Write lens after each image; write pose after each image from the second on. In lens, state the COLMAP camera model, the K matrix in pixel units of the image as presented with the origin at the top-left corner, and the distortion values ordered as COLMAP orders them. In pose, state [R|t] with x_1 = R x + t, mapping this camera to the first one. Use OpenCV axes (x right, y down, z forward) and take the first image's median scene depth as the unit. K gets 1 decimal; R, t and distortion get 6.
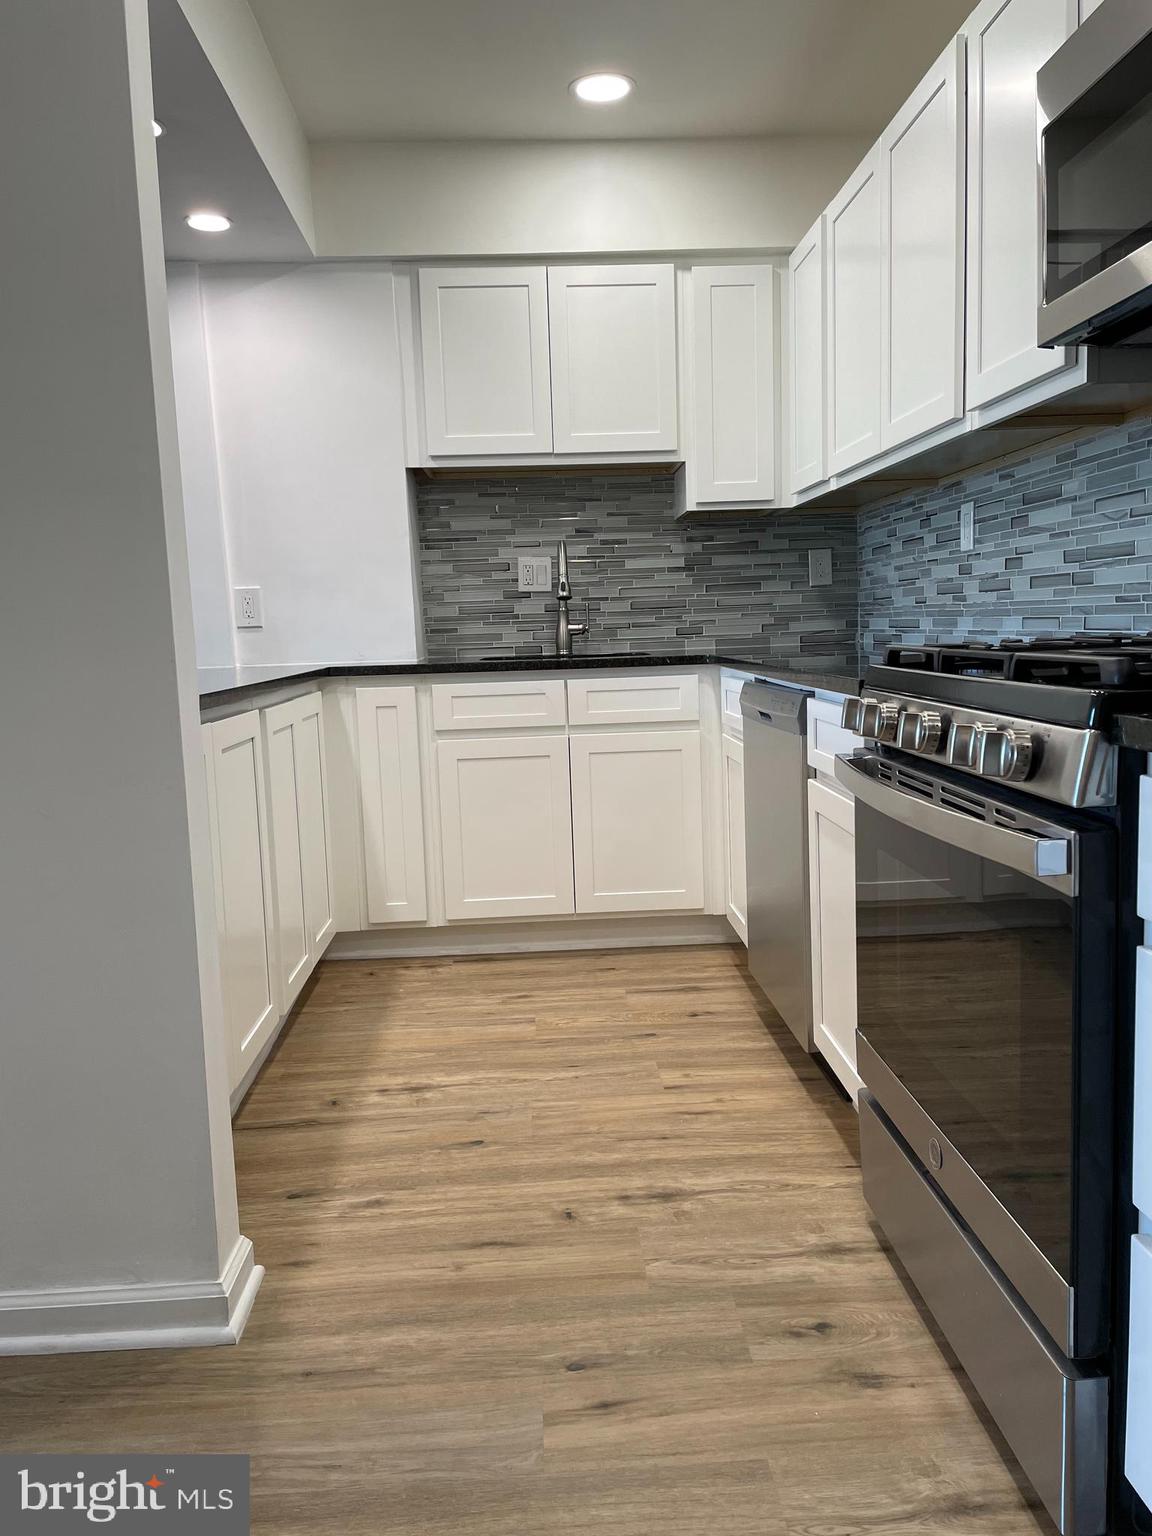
lens RADIAL K [[1152.2, 0, 578.8], [0, 1152.2, 763.4], [0, 0, 1]] dist [0.091959, -0.117089]
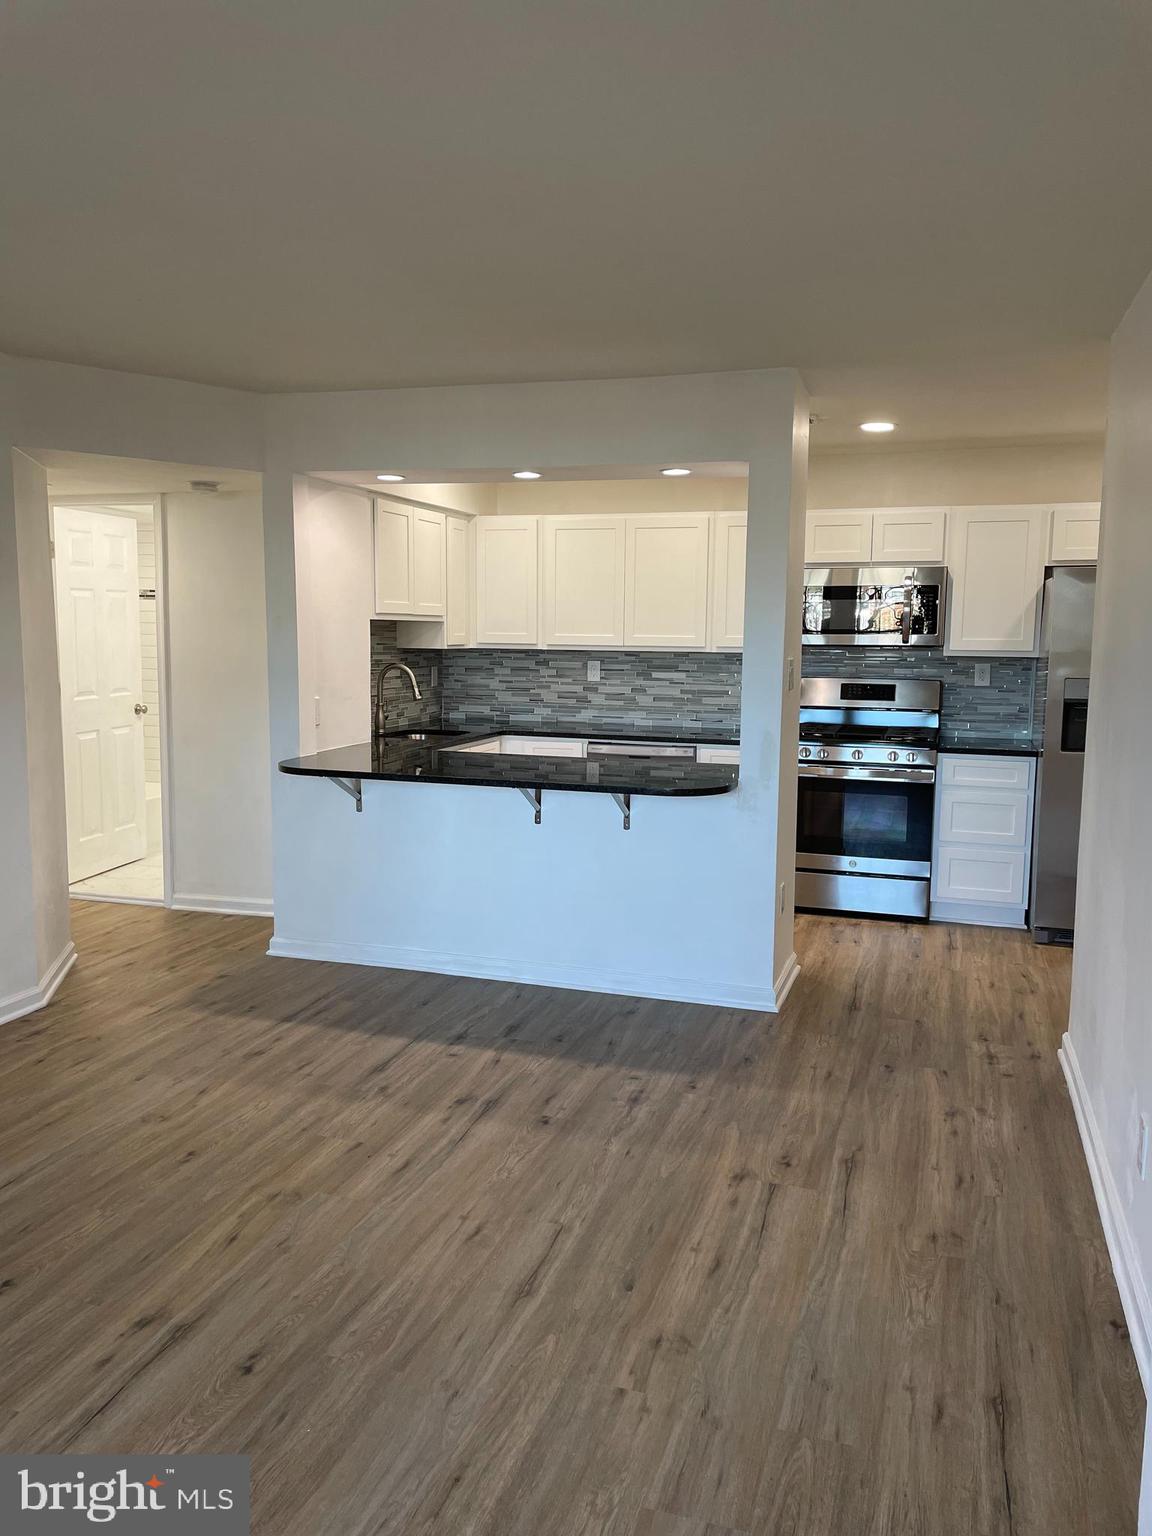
lens RADIAL K [[1152.2, 0, 578.8], [0, 1152.2, 763.4], [0, 0, 1]] dist [0.091959, -0.117089]
pose [[0.352546, -0.072175, 0.933007, -1.823653], [0.090065, 0.995010, 0.042939, -0.123580], [-0.931450, 0.068893, 0.357287, 0.232873]]
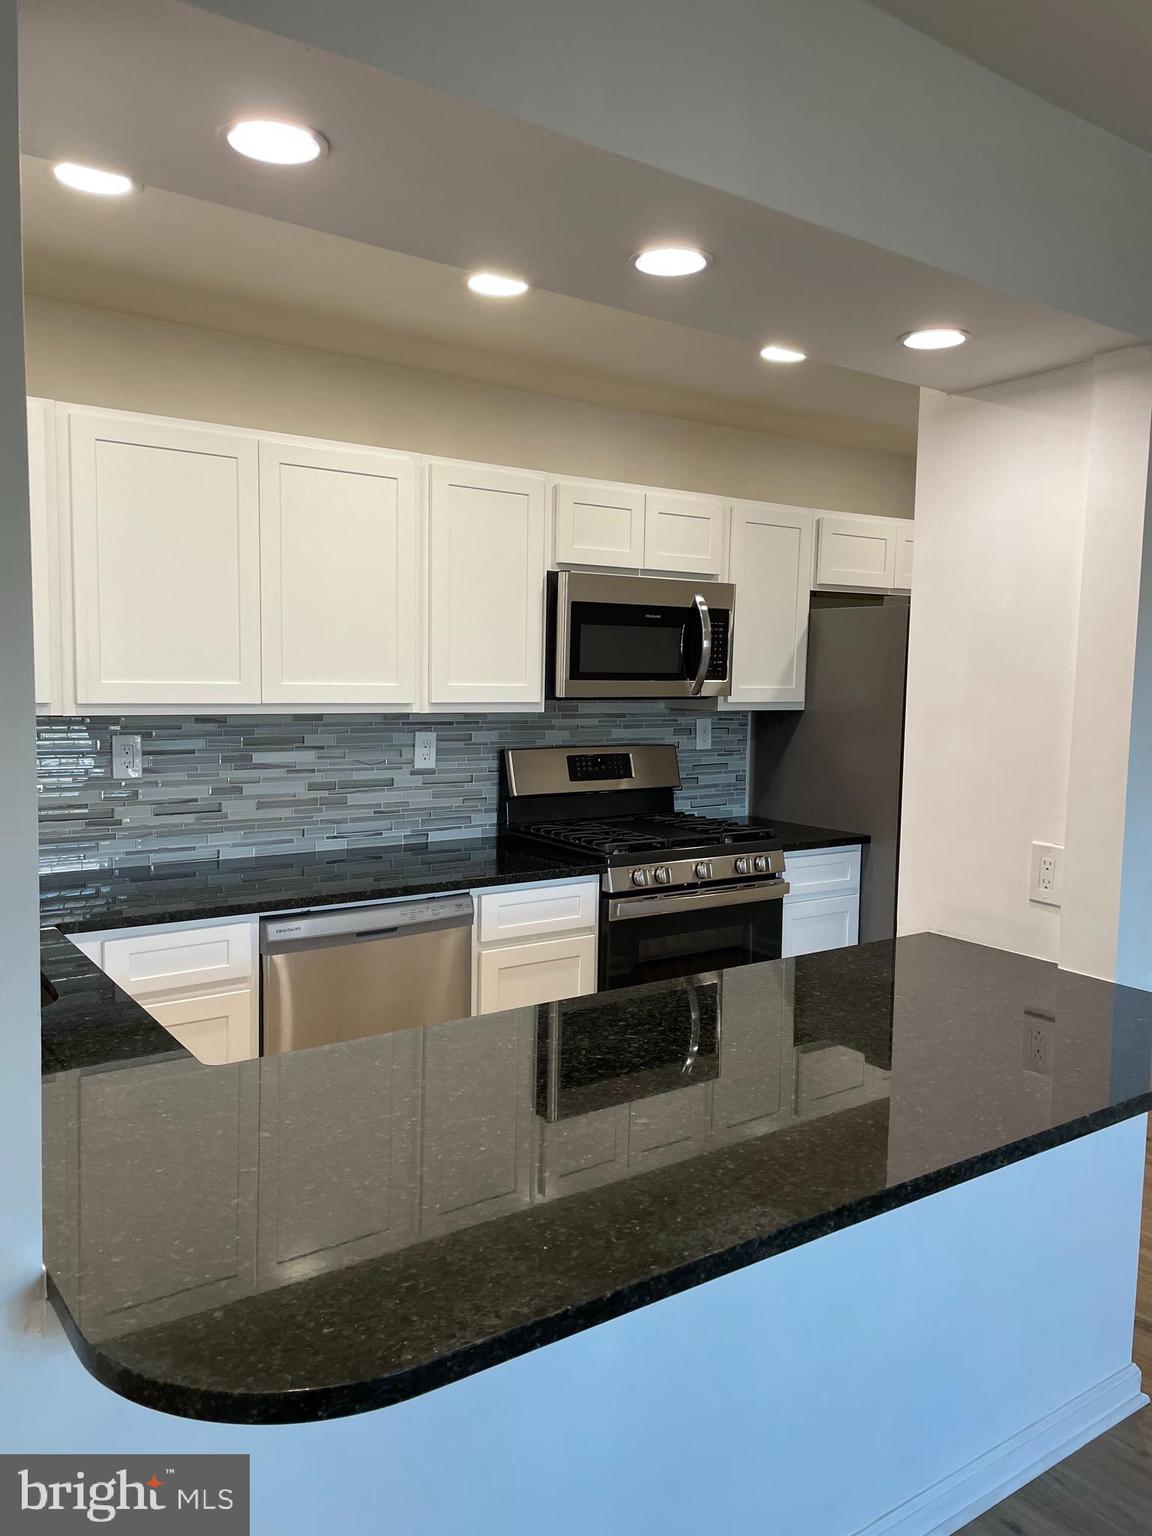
lens RADIAL K [[1152.6, 0, 583.1], [0, 1152.6, 765.2], [0, 0, 1]] dist [0.098691, -0.130026]
pose [[-0.544010, -0.045720, 0.837832, -0.801274], [0.102707, 0.987378, 0.120569, -0.284639], [-0.832769, 0.151642, -0.532448, 1.234867]]
